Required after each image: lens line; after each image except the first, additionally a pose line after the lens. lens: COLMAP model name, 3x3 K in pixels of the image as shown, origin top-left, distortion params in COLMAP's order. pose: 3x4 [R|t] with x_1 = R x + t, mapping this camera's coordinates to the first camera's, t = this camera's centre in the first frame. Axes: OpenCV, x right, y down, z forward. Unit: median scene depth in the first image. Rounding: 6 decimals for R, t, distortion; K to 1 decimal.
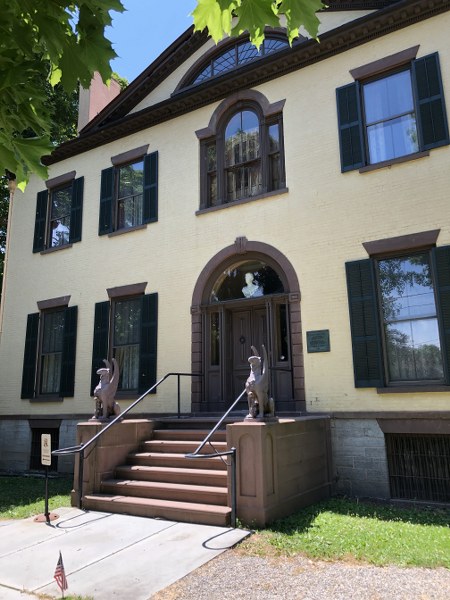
lens RADIAL K [[490.5, 0, 189.7], [0, 490.5, 302.6], [0, 0, 1]] dist [0.043479, -0.027985]
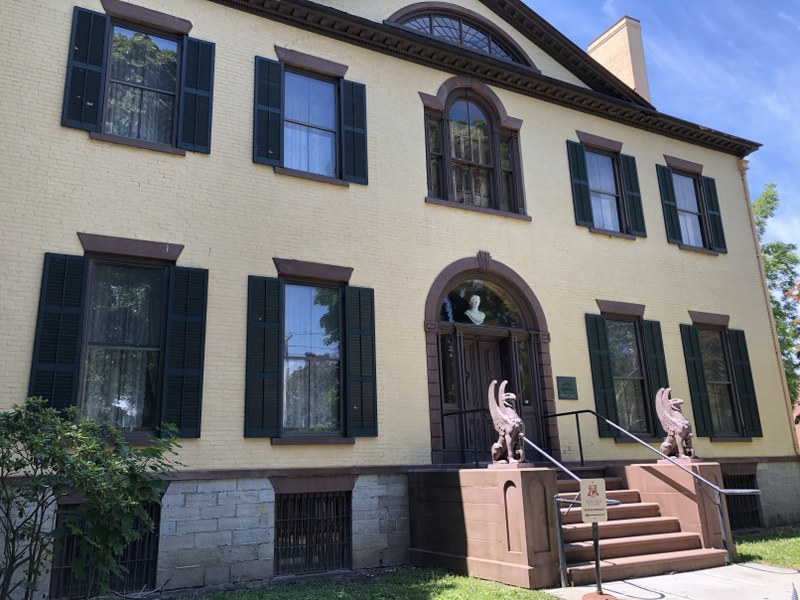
lens RADIAL K [[654.0, 0, 398.0], [0, 654.0, 298.3], [0, 0, 1]] dist [0.043479, -0.027985]
pose [[0.499892, 0.211200, 0.839942, -0.836662], [-0.169816, 0.974889, -0.144066, 0.121529], [-0.849277, -0.070618, 0.523204, 0.505003]]
